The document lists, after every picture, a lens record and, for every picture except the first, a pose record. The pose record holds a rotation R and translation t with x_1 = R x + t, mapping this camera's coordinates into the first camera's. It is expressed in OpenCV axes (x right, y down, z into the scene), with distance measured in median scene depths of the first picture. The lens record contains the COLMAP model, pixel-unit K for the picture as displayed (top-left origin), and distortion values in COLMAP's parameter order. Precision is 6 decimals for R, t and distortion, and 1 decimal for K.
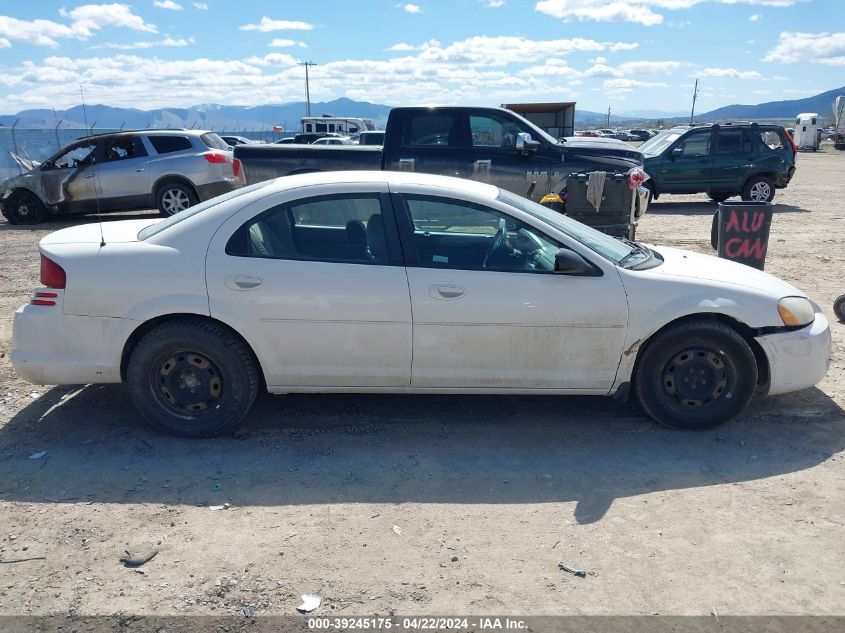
lens RADIAL K [[665.0, 0, 422.5], [0, 665.0, 316.5], [0, 0, 1]] dist [0.005174, -0.003442]
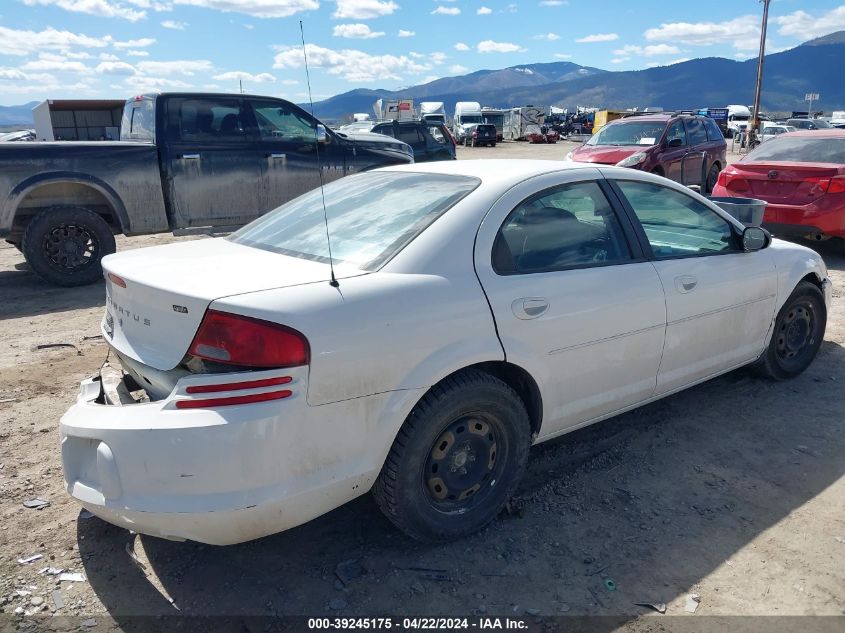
lens RADIAL K [[665.0, 0, 422.5], [0, 665.0, 316.5], [0, 0, 1]] dist [0.005174, -0.003442]
pose [[0.812226, -0.160871, 0.560722, -0.727747], [0.159749, 0.985817, 0.051428, -0.091446], [-0.561042, 0.047803, 0.826406, 0.418668]]
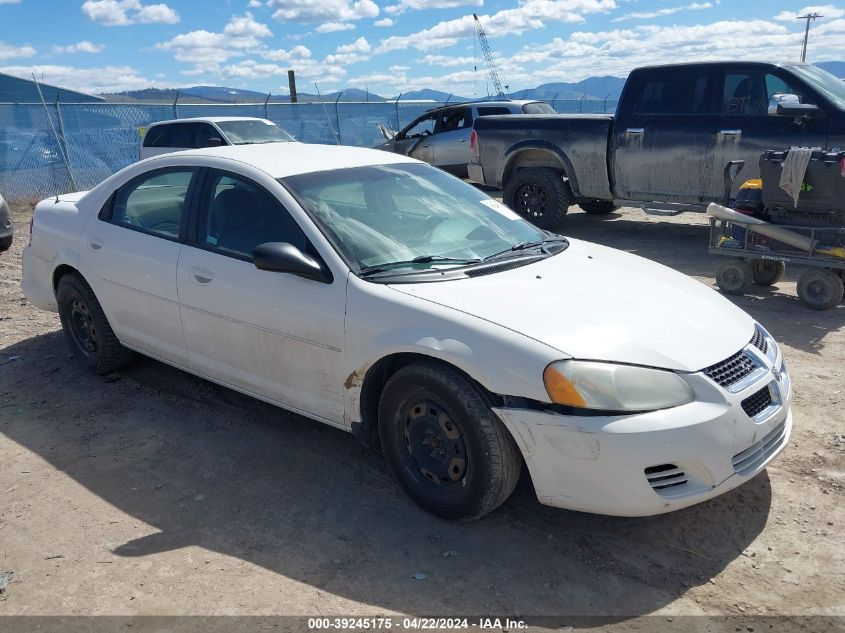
lens RADIAL K [[665.1, 0, 422.5], [0, 665.1, 316.5], [0, 0, 1]] dist [0.046978, -0.077578]
pose [[0.776366, 0.168996, -0.607204, 0.820918], [-0.143068, 0.985488, 0.091355, -0.106512], [0.613830, 0.015947, 0.789277, 0.430736]]
